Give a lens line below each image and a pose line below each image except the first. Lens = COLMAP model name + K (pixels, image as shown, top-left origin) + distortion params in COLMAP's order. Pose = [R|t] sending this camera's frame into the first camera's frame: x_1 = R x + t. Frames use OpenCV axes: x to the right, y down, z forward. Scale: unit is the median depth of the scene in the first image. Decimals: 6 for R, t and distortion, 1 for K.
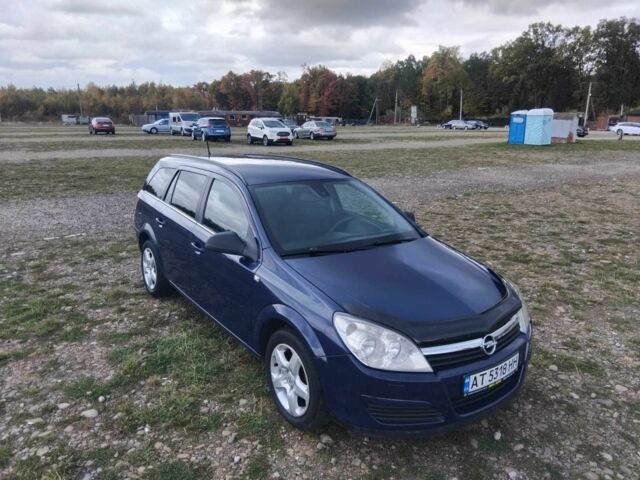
lens RADIAL K [[480.9, 0, 316.0], [0, 480.9, 240.0], [0, 0, 1]] dist [0.009032, -0.007727]
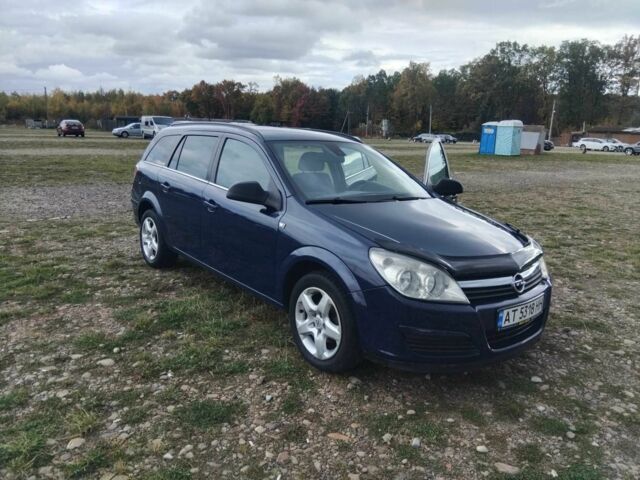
lens RADIAL K [[480.9, 0, 316.0], [0, 480.9, 240.0], [0, 0, 1]] dist [0.009032, -0.007727]
pose [[0.998065, 0.012606, 0.060887, -0.089634], [-0.011240, 0.999678, -0.022737, 0.105432], [-0.061154, 0.022009, 0.997886, 0.006035]]
